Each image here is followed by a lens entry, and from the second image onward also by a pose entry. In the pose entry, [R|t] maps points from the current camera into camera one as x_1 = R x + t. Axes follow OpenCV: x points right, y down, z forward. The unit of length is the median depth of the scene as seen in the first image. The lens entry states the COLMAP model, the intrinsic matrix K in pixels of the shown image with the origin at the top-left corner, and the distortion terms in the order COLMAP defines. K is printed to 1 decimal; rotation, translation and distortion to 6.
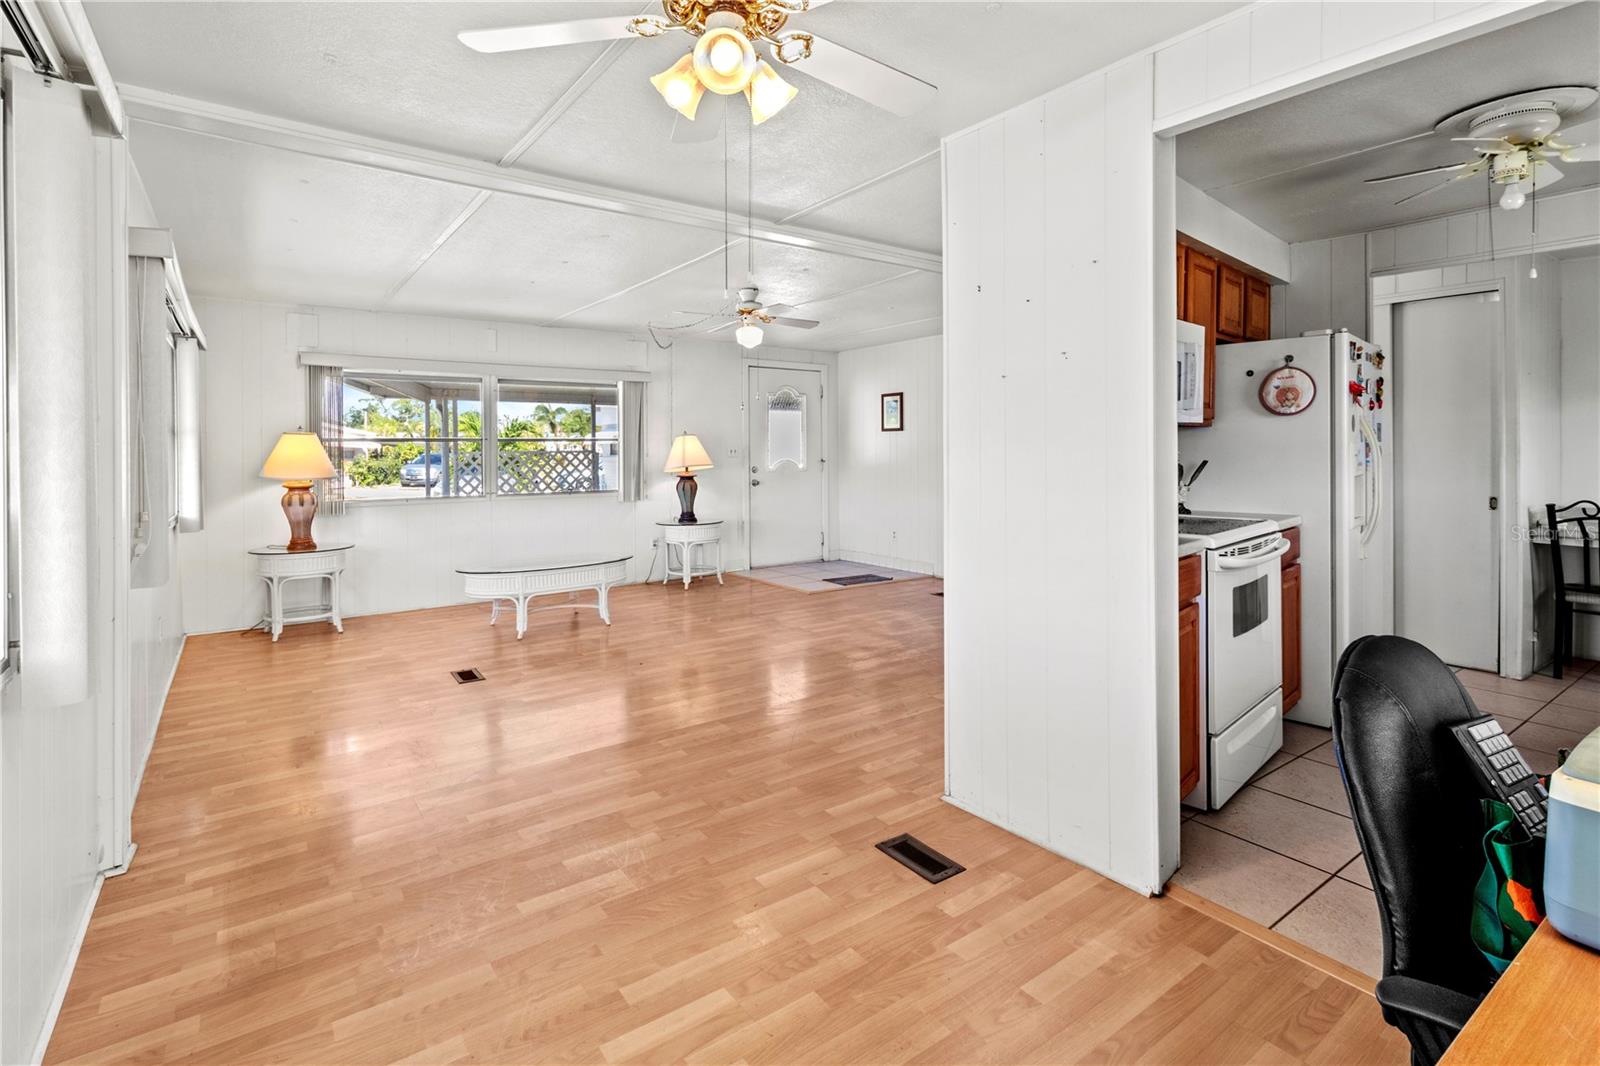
lens RADIAL K [[769.6, 0, 803.5], [0, 769.6, 455.6], [0, 0, 1]] dist [-0.000261, 0.000135]
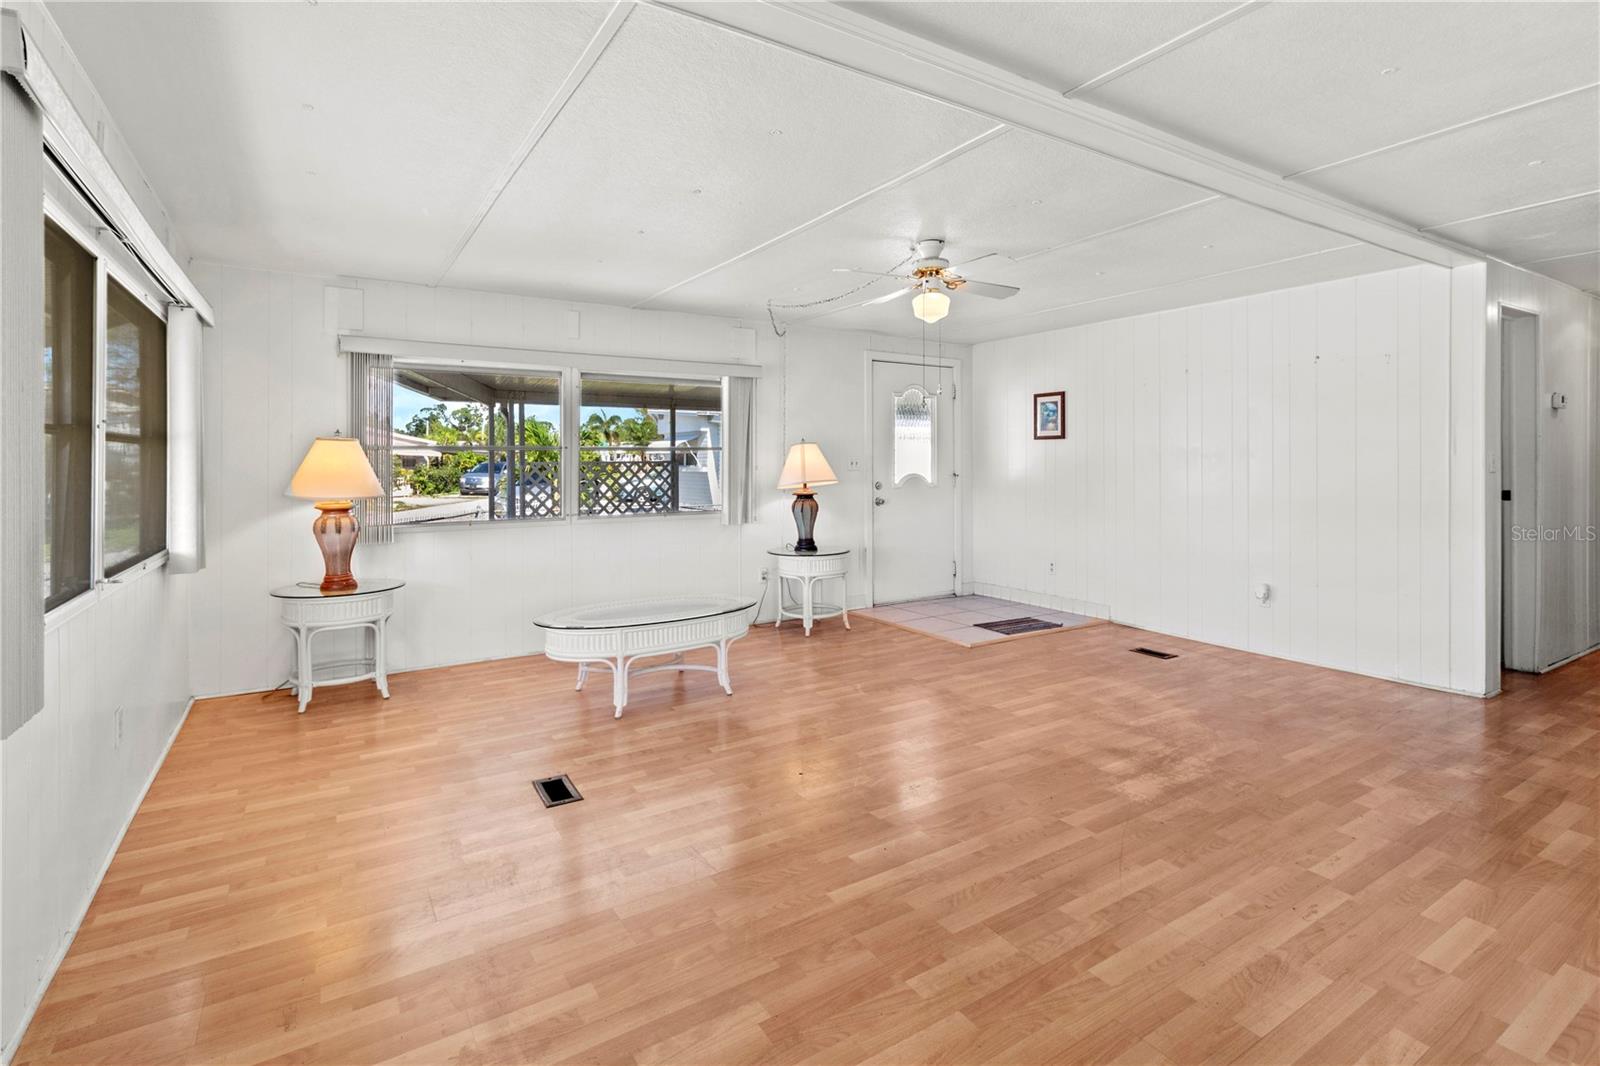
lens RADIAL K [[765.3, 0, 801.9], [0, 765.3, 459.7], [0, 0, 1]] dist [-0.000320, 0.000089]
pose [[0.998063, 0.003995, -0.062089, -0.133014], [-0.004451, 0.999964, -0.007197, -0.004602], [0.062058, 0.007460, 0.998045, 0.247434]]
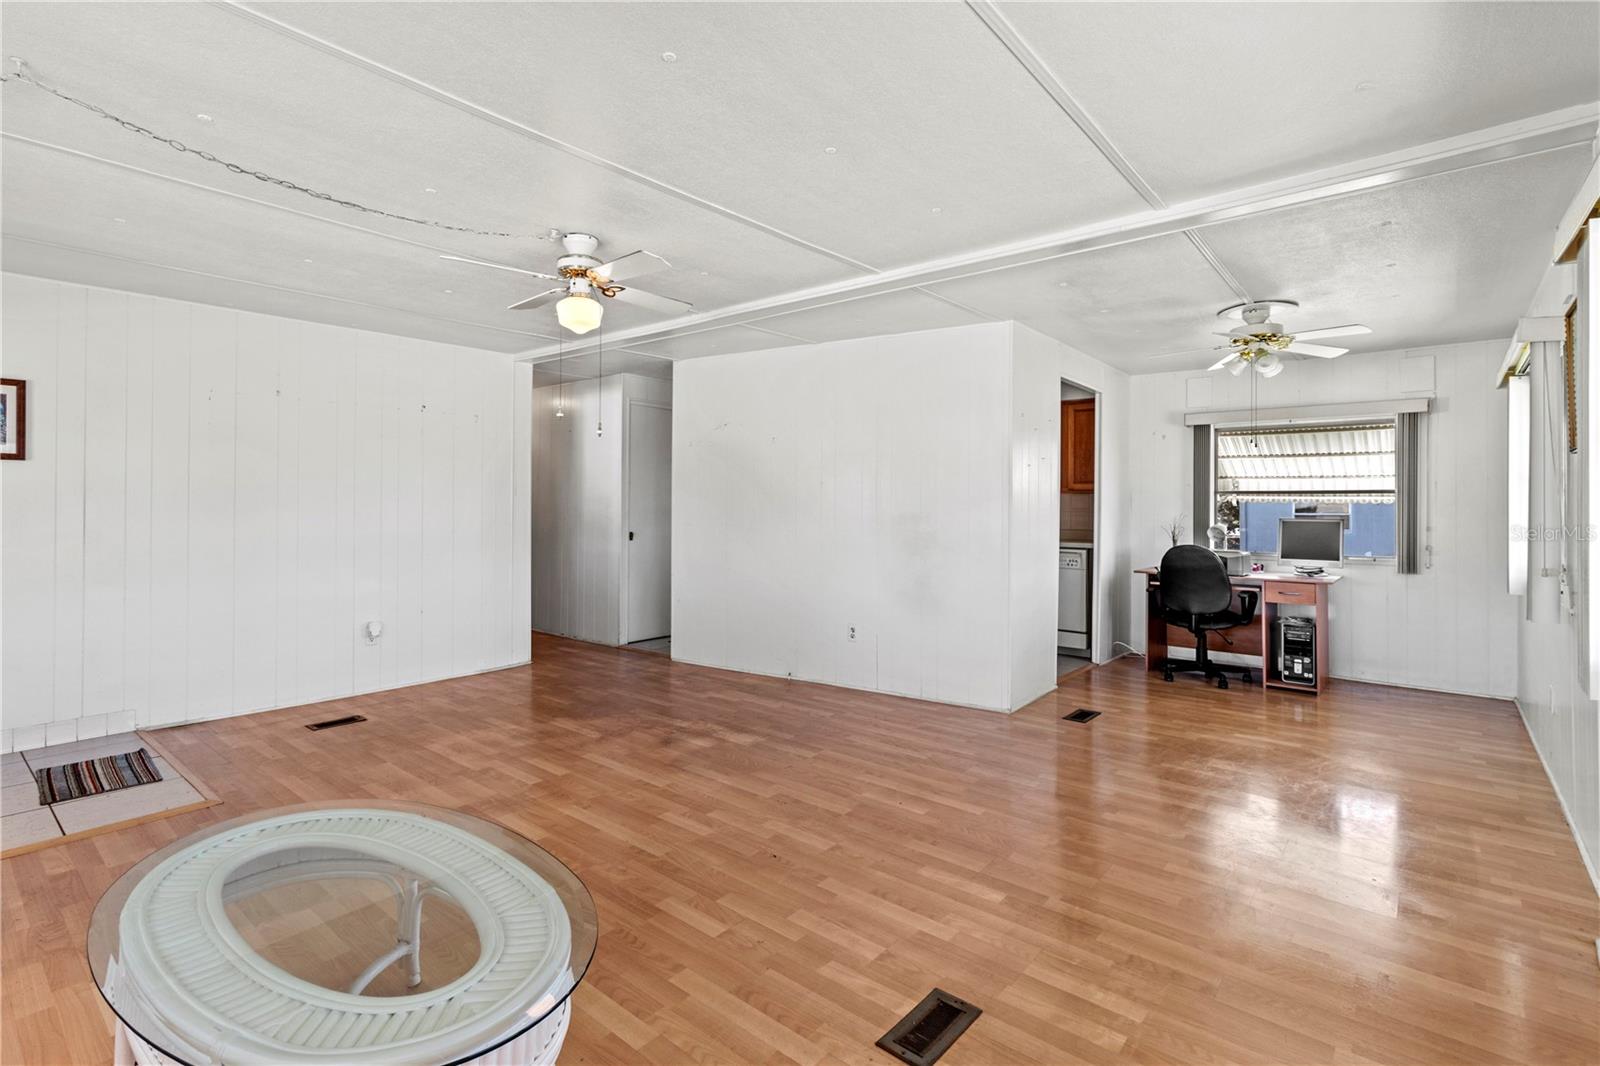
lens RADIAL K [[753.9, 0, 816.4], [0, 753.9, 496.0], [0, 0, 1]] dist [0.000372, 0.000633]
pose [[-0.255710, 0.011791, 0.966682, -0.625839], [0.004658, 0.999929, -0.010965, -0.003939], [-0.966742, 0.001699, -0.255747, 0.881809]]
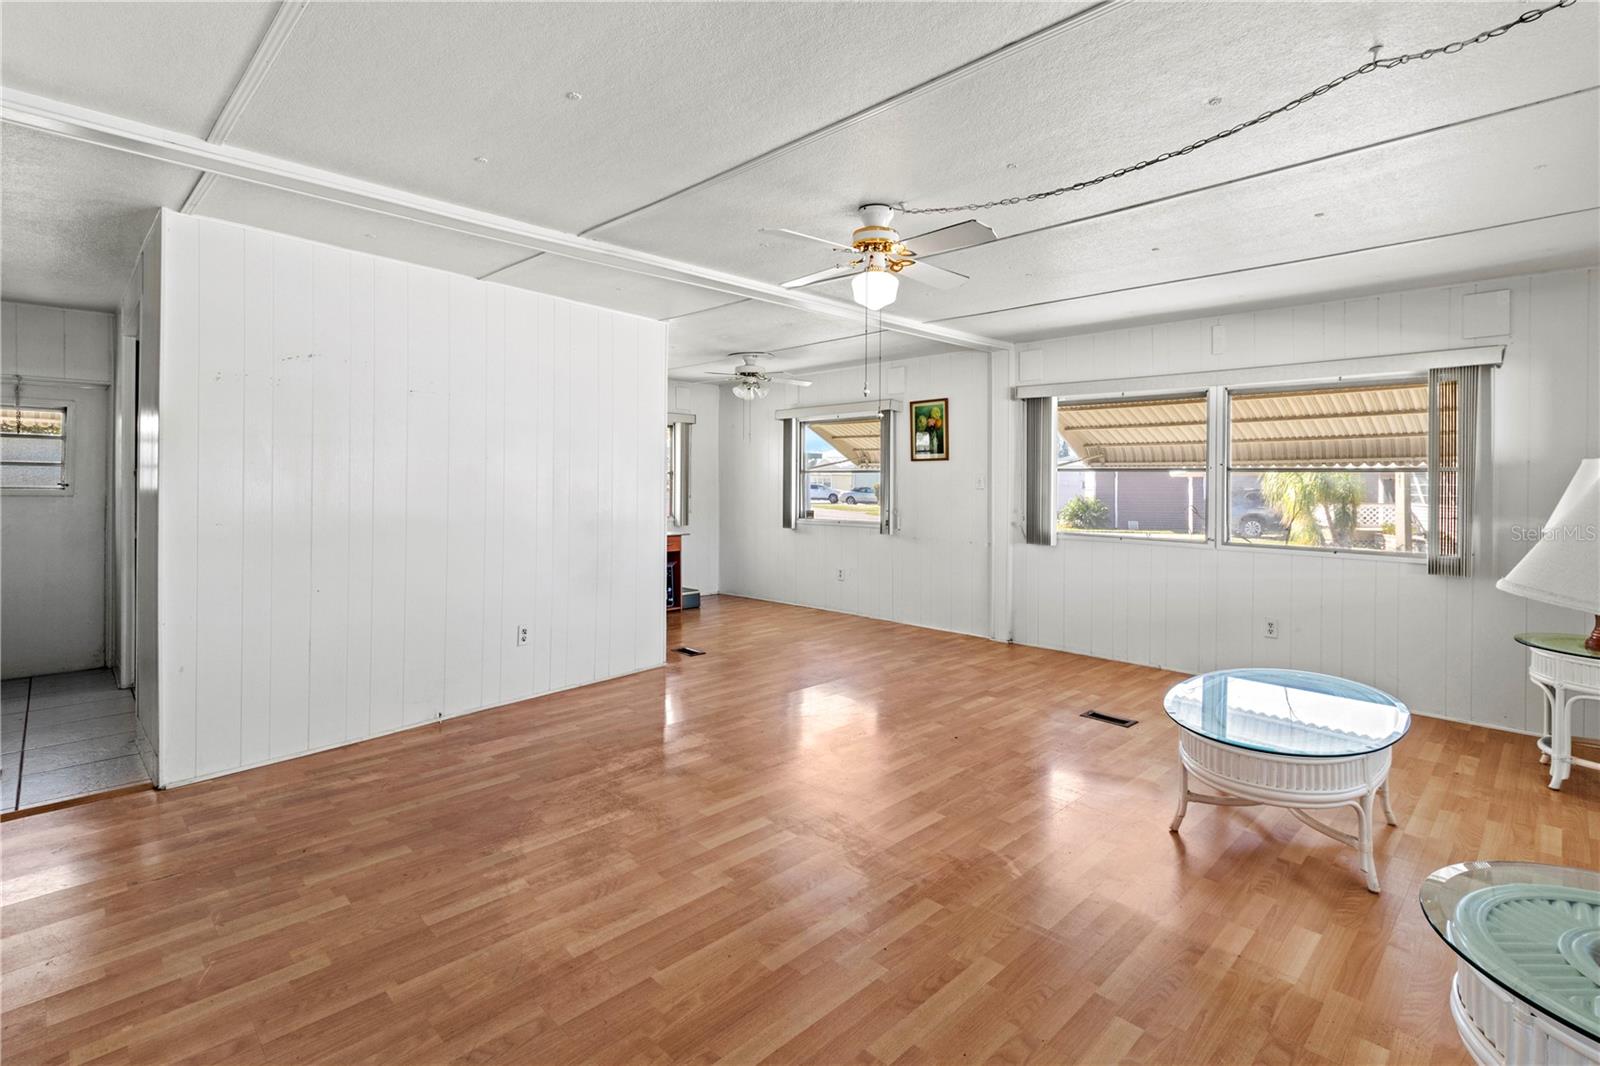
lens RADIAL K [[753.9, 0, 816.4], [0, 753.9, 496.0], [0, 0, 1]] dist [0.000372, 0.000633]
pose [[-0.986320, 0.002148, -0.164827, 0.060037], [-0.002650, 0.999579, 0.028880, -0.014392], [0.164819, 0.028922, -0.985900, 1.405274]]
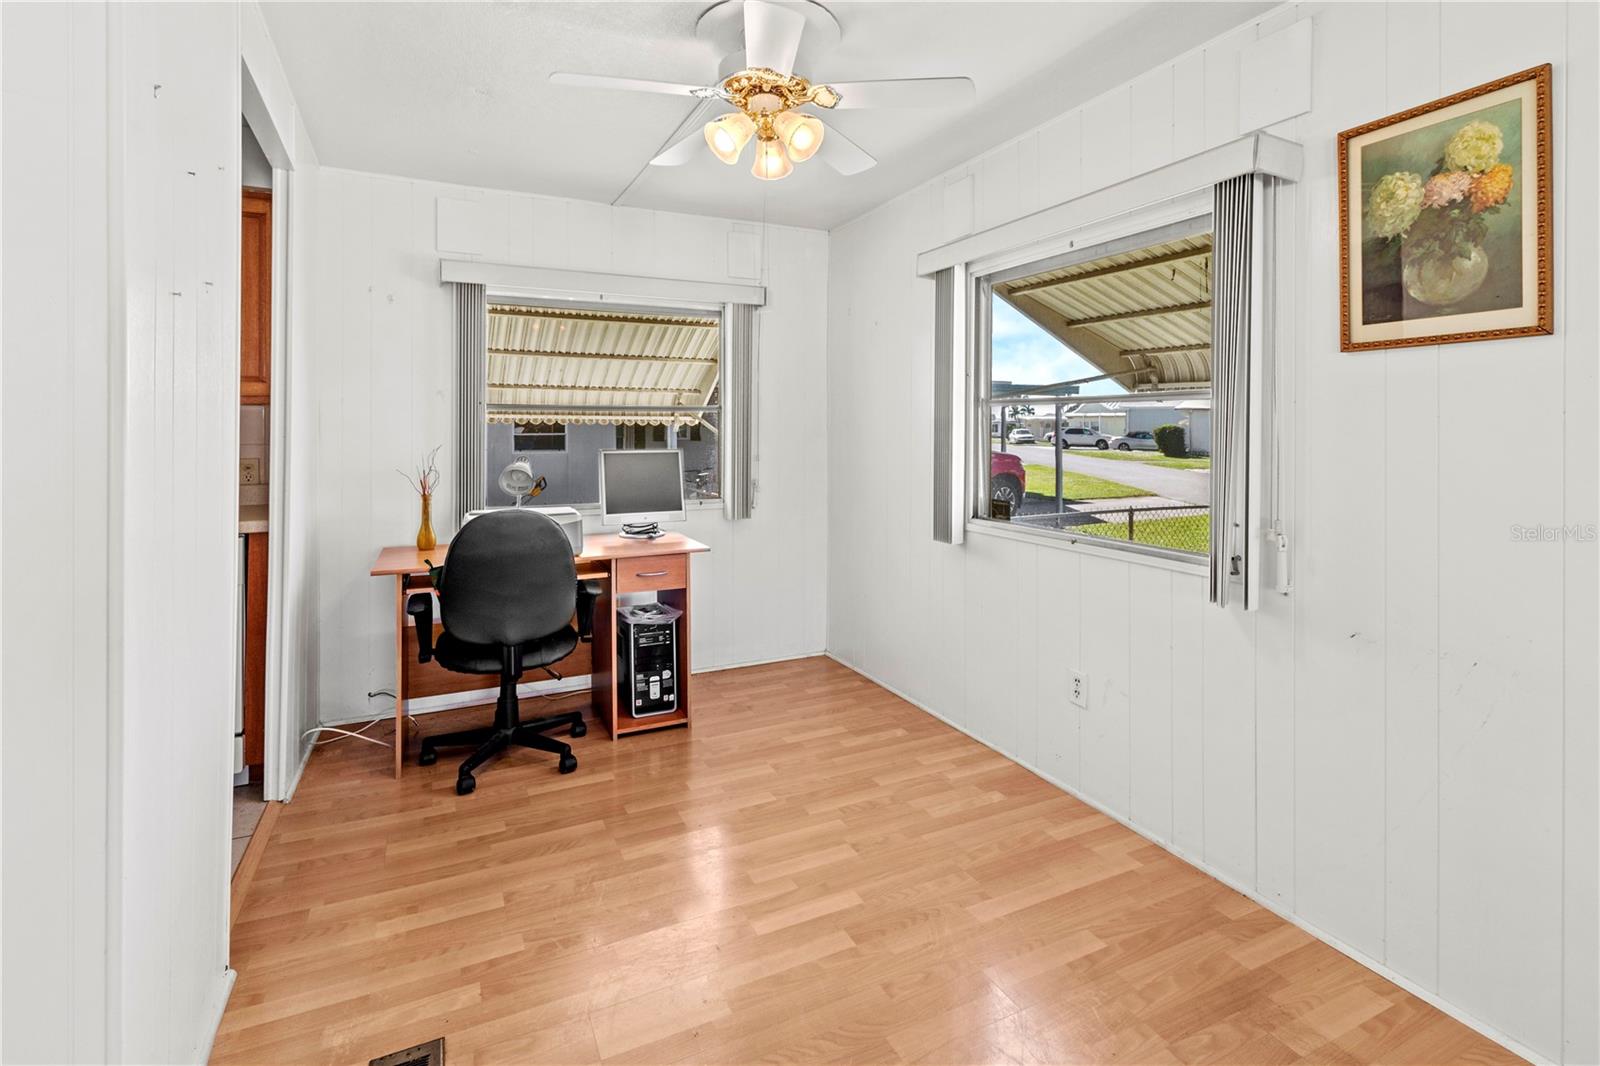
lens RADIAL K [[778.0, 0, 799.7], [0, 778.0, 439.3], [0, 0, 1]] dist [-0.012265, 0.000158]
pose [[-0.982876, -0.001427, 0.184261, -0.112510], [0.003626, 0.999627, 0.027082, -0.007776], [-0.184230, 0.027286, -0.982504, 0.639181]]
